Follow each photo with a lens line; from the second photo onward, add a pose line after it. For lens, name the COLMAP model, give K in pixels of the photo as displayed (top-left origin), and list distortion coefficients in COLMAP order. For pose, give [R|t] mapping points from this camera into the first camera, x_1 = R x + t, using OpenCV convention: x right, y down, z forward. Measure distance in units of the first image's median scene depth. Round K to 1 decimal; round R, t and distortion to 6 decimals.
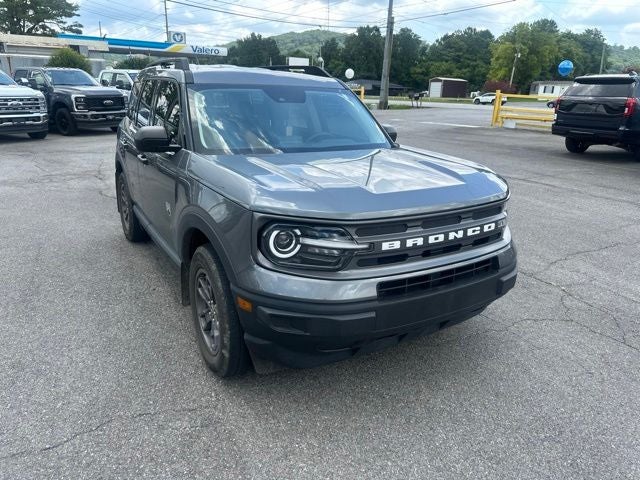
lens RADIAL K [[456.8, 0, 325.1], [0, 456.8, 237.3], [0, 0, 1]] dist [0.001118, -0.002862]
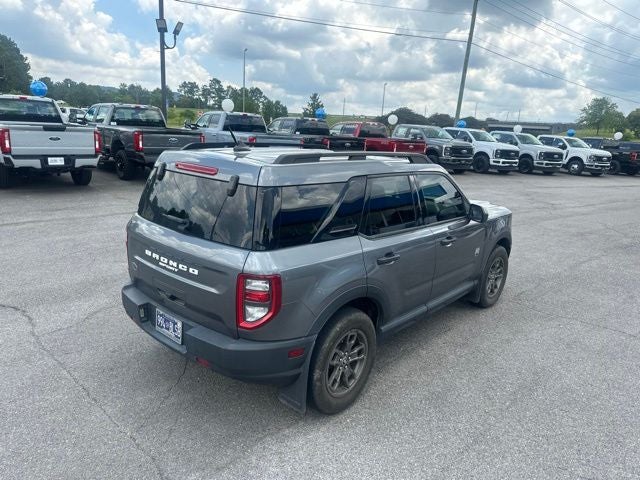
lens RADIAL K [[454.4, 0, 324.6], [0, 454.4, 237.8], [0, 0, 1]] dist [0.018052, -0.026197]
pose [[-0.301552, -0.272646, 0.913636, -0.336704], [0.229846, 0.909195, 0.347183, -0.161872], [-0.925331, 0.314689, -0.211503, 0.380214]]
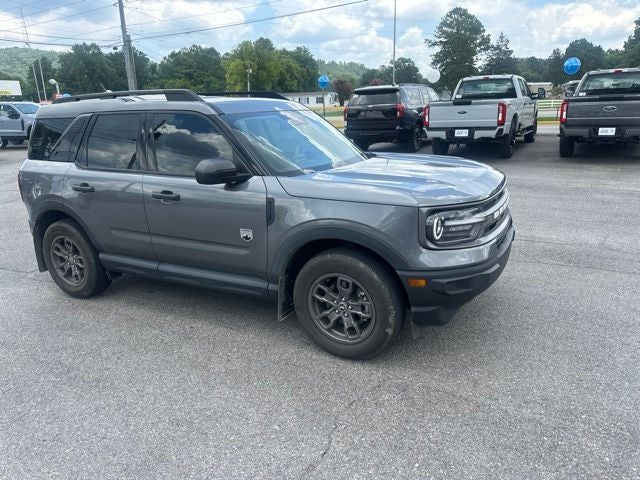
lens RADIAL K [[453.1, 0, 323.3], [0, 453.1, 246.2], [0, 0, 1]] dist [0.025639, -0.030075]
pose [[0.855896, -0.208255, 0.473362, -0.145353], [0.214816, 0.975798, 0.040888, -0.008737], [-0.470421, 0.066690, 0.879918, 0.002410]]
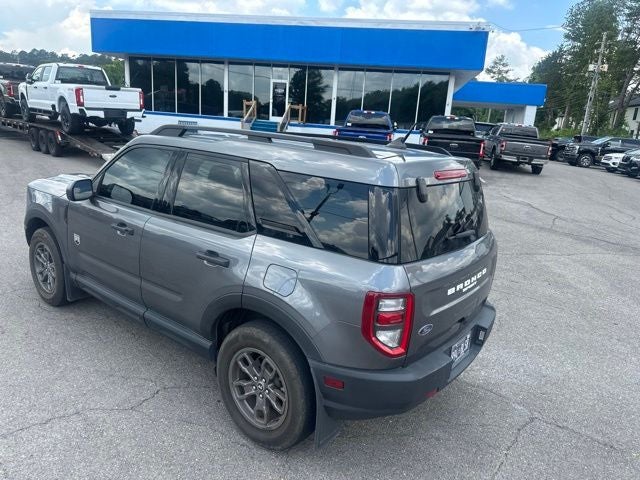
lens RADIAL K [[456.1, 0, 322.5], [0, 456.1, 246.8], [0, 0, 1]] dist [-0.004713, -0.000036]
pose [[-0.928631, -0.006936, -0.370939, 0.007728], [-0.210191, 0.833720, 0.510618, -0.191701], [0.305718, 0.552144, -0.775676, 0.529022]]
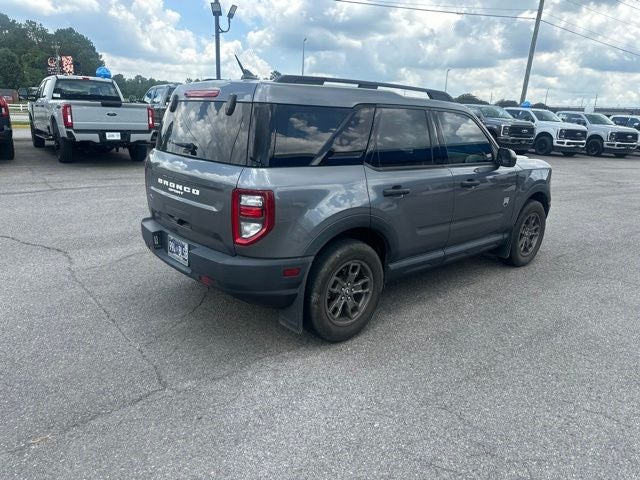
lens RADIAL K [[453.1, 0, 323.3], [0, 453.1, 246.2], [0, 0, 1]] dist [0.025639, -0.030075]
pose [[-0.176874, -0.308435, 0.934657, -0.350694], [0.258568, 0.901712, 0.346494, -0.125984], [-0.949662, 0.302958, -0.079738, 0.364612]]
